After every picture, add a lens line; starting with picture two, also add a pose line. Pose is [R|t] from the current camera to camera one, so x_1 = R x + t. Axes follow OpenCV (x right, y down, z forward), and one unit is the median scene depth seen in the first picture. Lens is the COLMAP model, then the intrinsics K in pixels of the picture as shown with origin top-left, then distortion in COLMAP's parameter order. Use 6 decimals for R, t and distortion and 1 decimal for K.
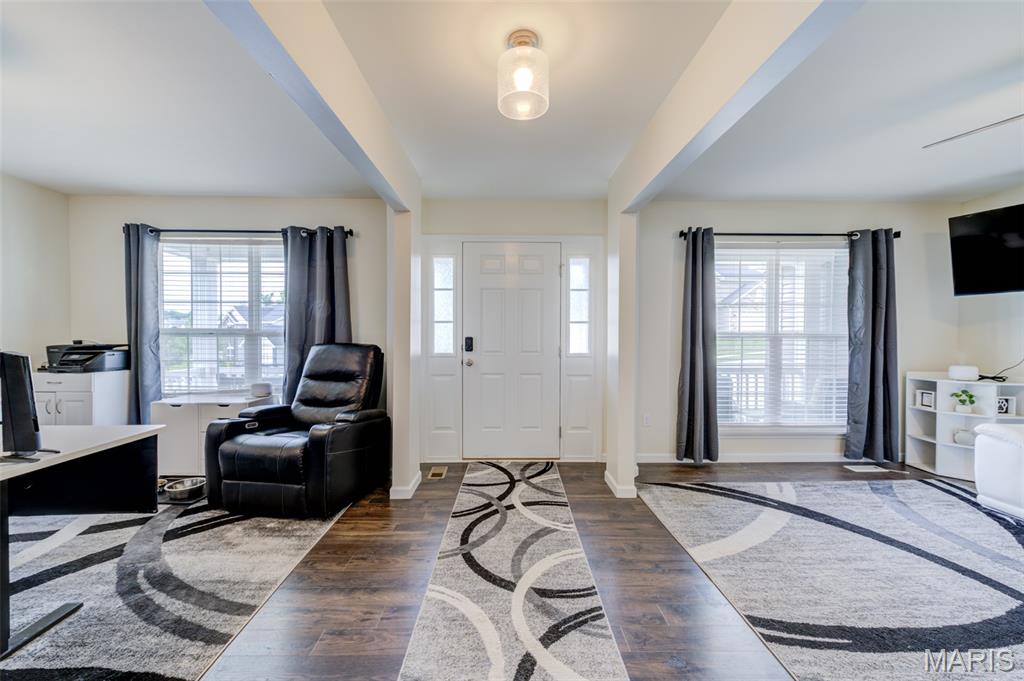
lens RADIAL K [[400.1, 0, 513.9], [0, 400.1, 340.1], [0, 0, 1]] dist [0.003855, -0.000602]
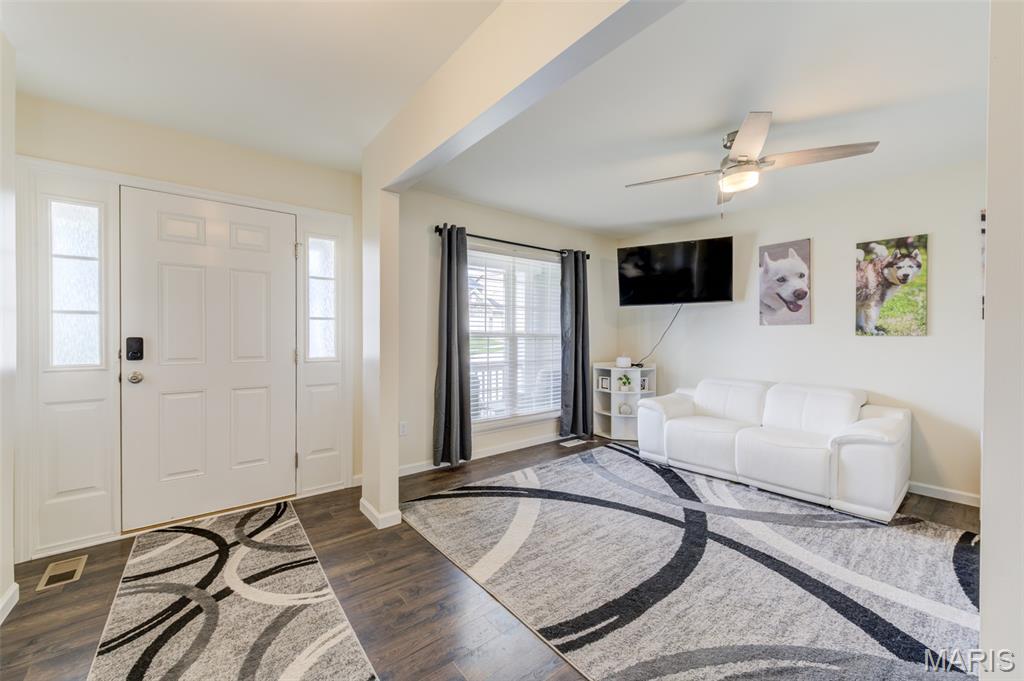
lens RADIAL K [[402.1, 0, 510.5], [0, 402.1, 337.2], [0, 0, 1]] dist [0.003005, -0.000639]
pose [[0.797160, -0.003014, 0.603760, -0.026150], [0.005661, 0.999981, -0.002483, -0.003669], [-0.603741, 0.005397, 0.797162, 0.147583]]
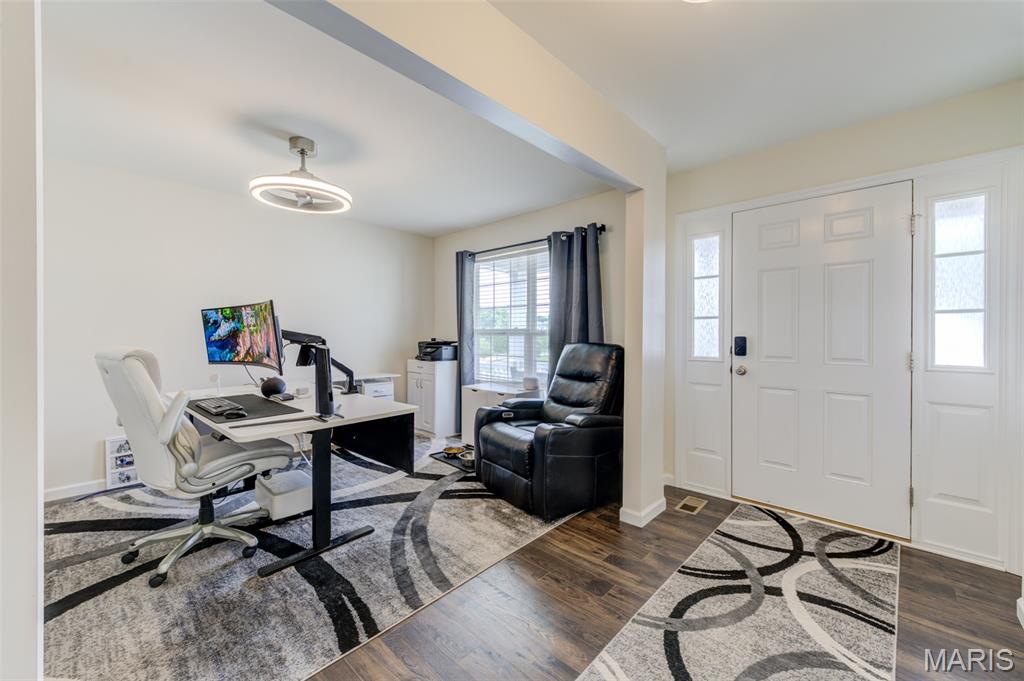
lens RADIAL K [[402.6, 0, 518.4], [0, 402.6, 334.1], [0, 0, 1]] dist [0.002409, -0.000530]
pose [[0.718389, -0.001475, -0.695640, 0.128665], [-0.006902, 0.999933, -0.009249, -0.002752], [0.695607, 0.011446, 0.718331, 0.178402]]
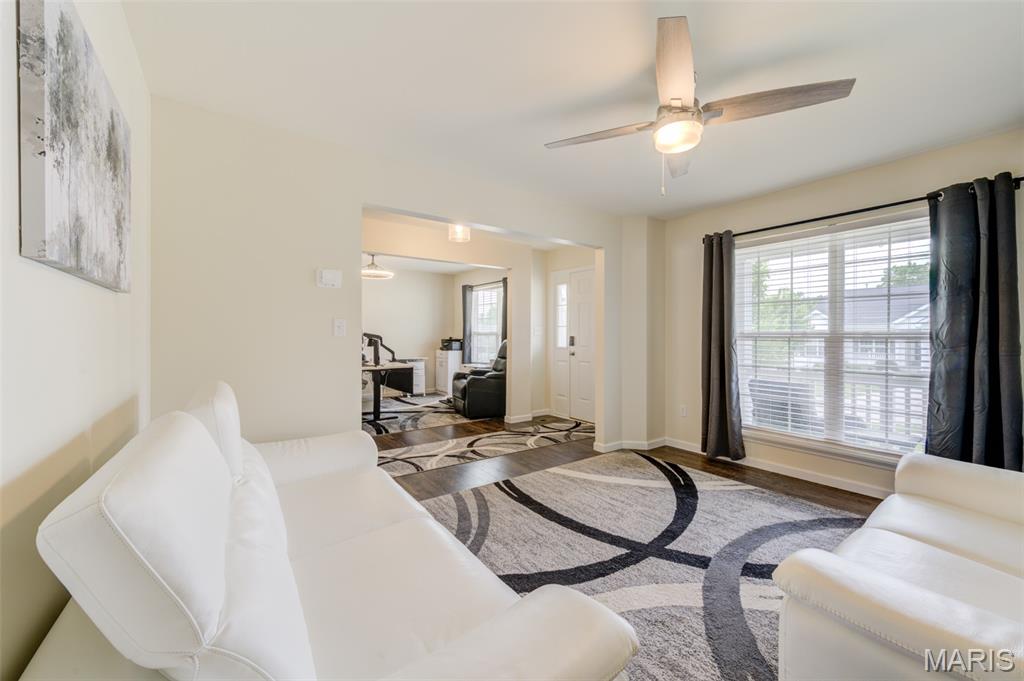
lens RADIAL K [[430.1, 0, 515.9], [0, 430.1, 336.2], [0, 0, 1]] dist [0.000691, -0.000186]
pose [[0.542617, 0.002314, -0.839977, 1.253325], [-0.011573, 0.999922, -0.004721, 0.002209], [0.839901, 0.012283, 0.542601, -0.056122]]
